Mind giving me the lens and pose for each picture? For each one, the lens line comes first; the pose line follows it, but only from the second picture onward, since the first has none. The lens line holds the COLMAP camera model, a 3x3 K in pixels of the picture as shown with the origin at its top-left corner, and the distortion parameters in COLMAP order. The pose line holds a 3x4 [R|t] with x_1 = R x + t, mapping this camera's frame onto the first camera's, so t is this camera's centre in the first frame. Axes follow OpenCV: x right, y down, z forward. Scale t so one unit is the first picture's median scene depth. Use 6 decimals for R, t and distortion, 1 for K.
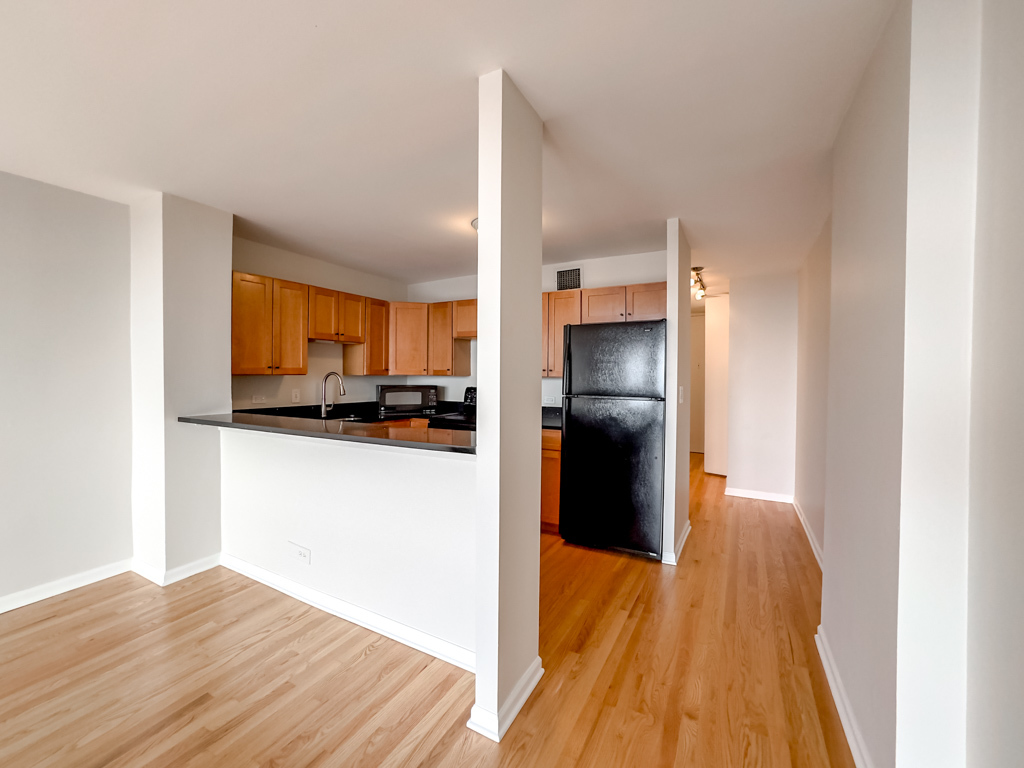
lens RADIAL K [[418.4, 0, 512.1], [0, 418.4, 379.6], [0, 0, 1]] dist [-0.033272, 0.014032]
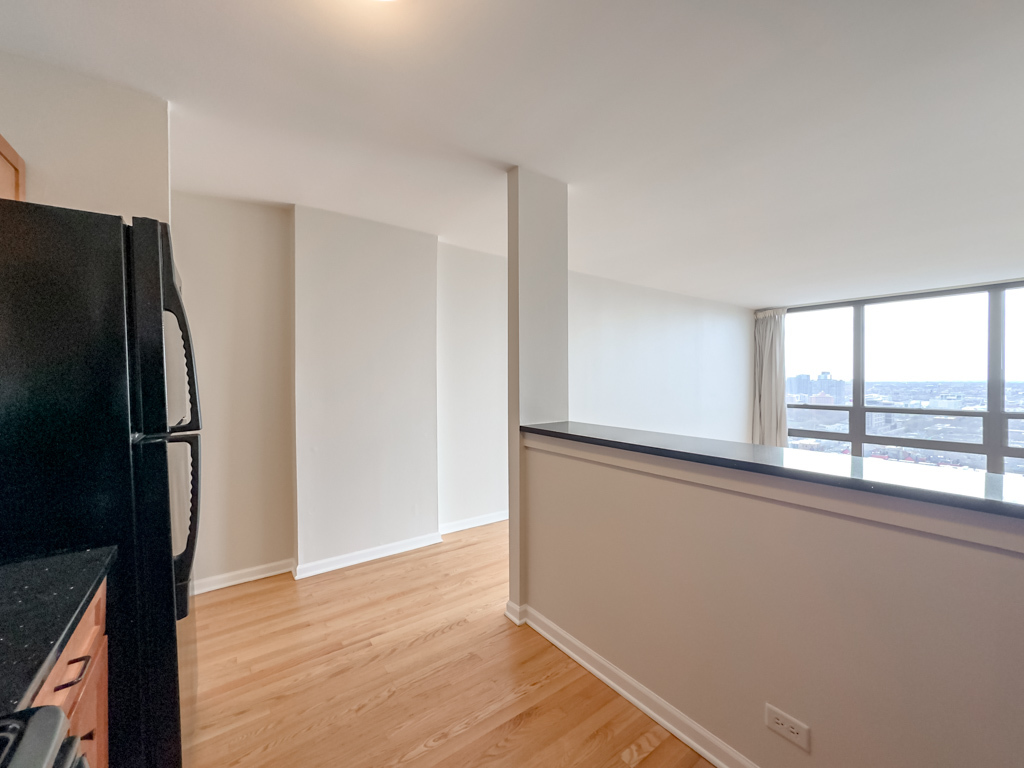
lens RADIAL K [[418.4, 0, 514.0], [0, 418.4, 382.9], [0, 0, 1]] dist [-0.033272, 0.014032]
pose [[-0.907035, -0.007671, 0.420986, -0.216531], [0.004087, 0.999626, 0.027022, -0.009136], [-0.421036, 0.026231, -0.906664, 0.971219]]
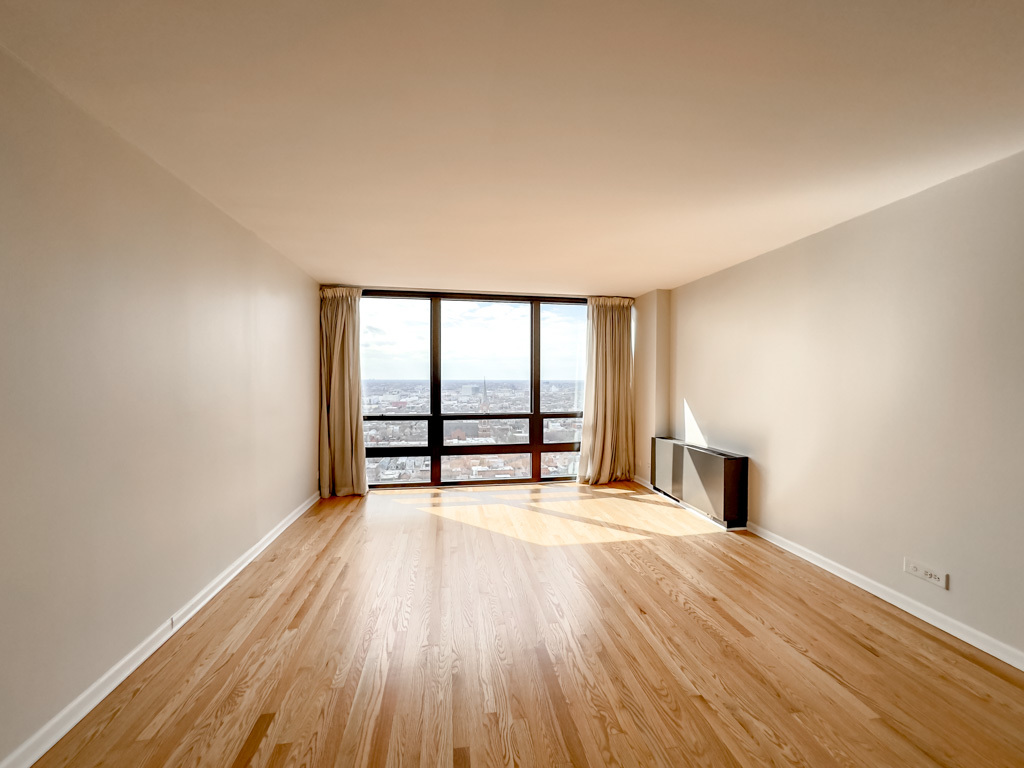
lens RADIAL K [[418.4, 0, 508.3], [0, 418.4, 385.3], [0, 0, 1]] dist [-0.033272, 0.014032]
pose [[-0.797068, 0.000640, -0.603889, -0.102730], [-0.018045, 0.999528, 0.024876, -0.007031], [0.603620, 0.030725, -0.796680, 0.286524]]
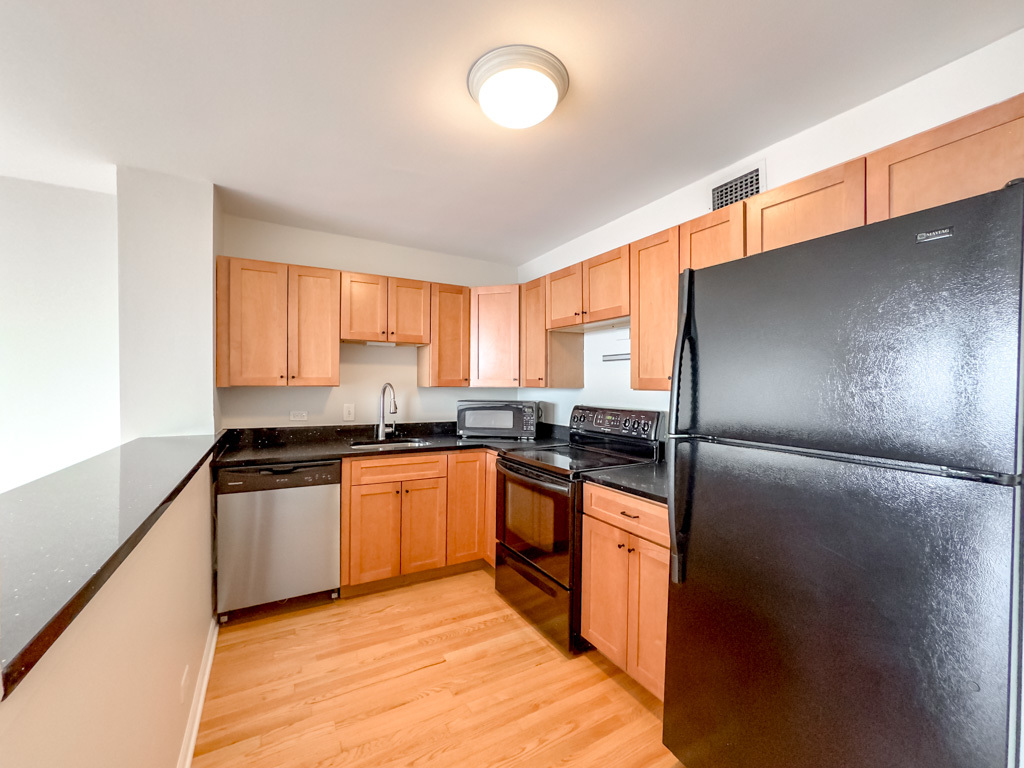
lens RADIAL K [[418.4, 0, 513.7], [0, 418.4, 388.0], [0, 0, 1]] dist [-0.033272, 0.014032]
pose [[0.860824, 0.002632, -0.508896, 0.162381], [-0.006475, 0.999962, -0.005781, -0.005427], [0.508862, 0.008271, 0.860808, 0.443850]]
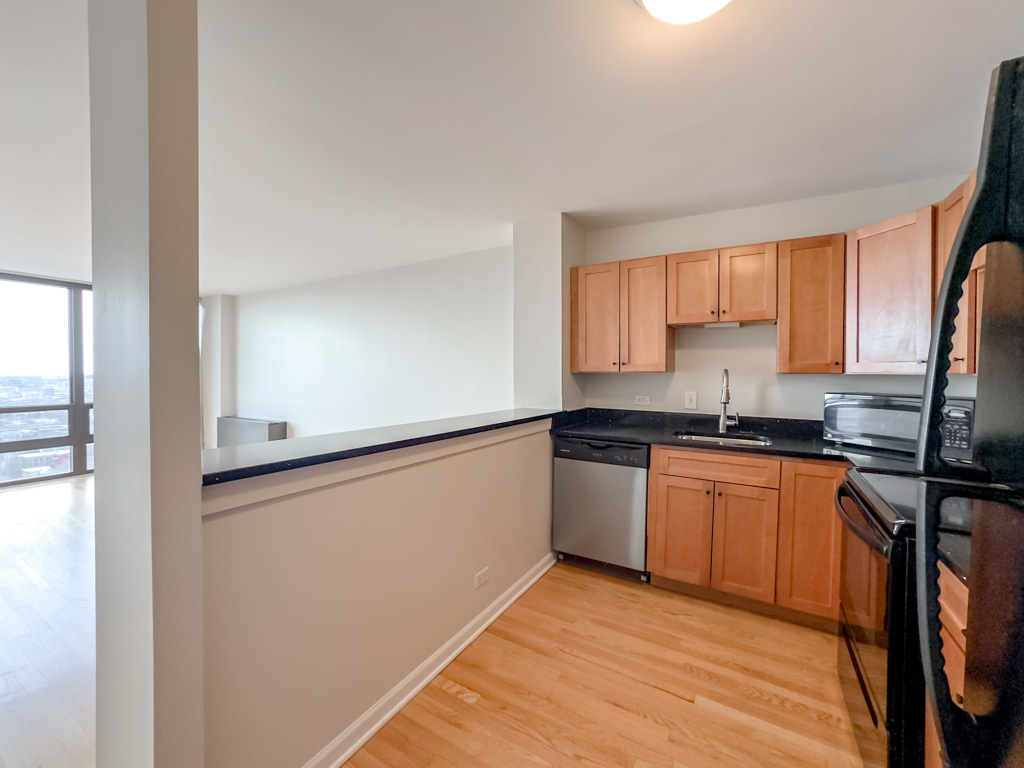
lens RADIAL K [[418.4, 0, 512.1], [0, 418.4, 376.8], [0, 0, 1]] dist [-0.033272, 0.014032]
pose [[-0.030381, 0.004236, -0.999529, 0.253464], [-0.019743, 0.999793, 0.004837, -0.001316], [0.999343, 0.019880, -0.030291, 0.661219]]
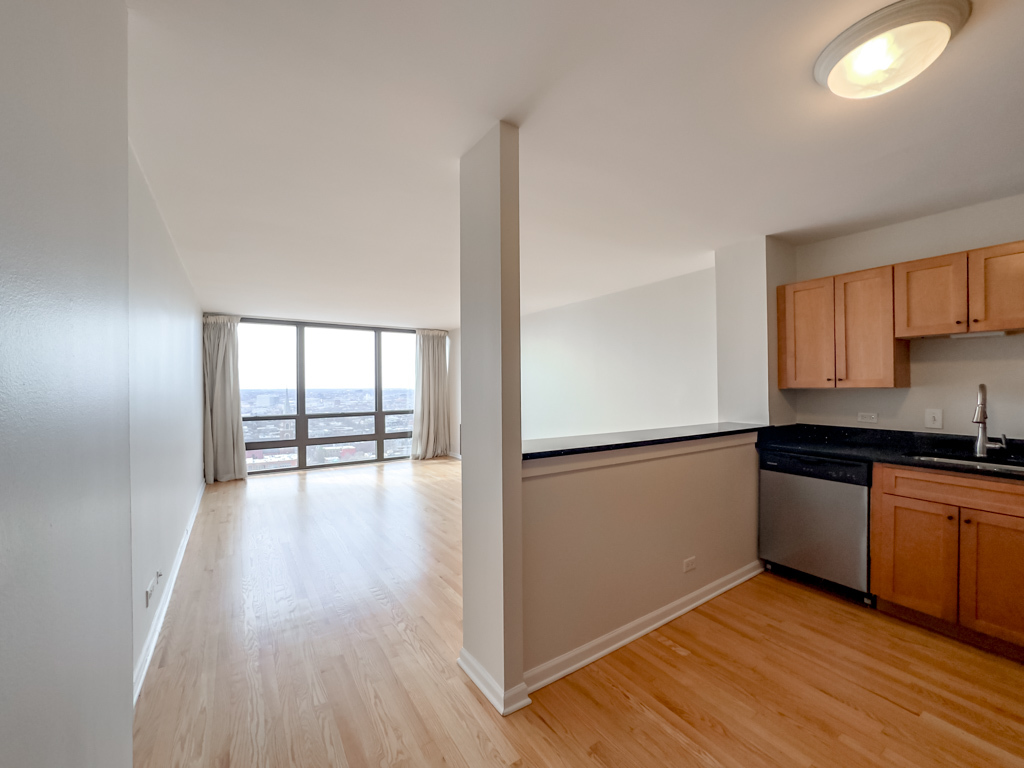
lens RADIAL K [[418.4, 0, 510.7], [0, 418.4, 384.8], [0, 0, 1]] dist [-0.033272, 0.014032]
pose [[-0.463825, -0.004932, -0.885913, 0.404614], [-0.010122, 0.999949, -0.000267, -0.009457], [0.885869, 0.008843, -0.463851, 0.660131]]
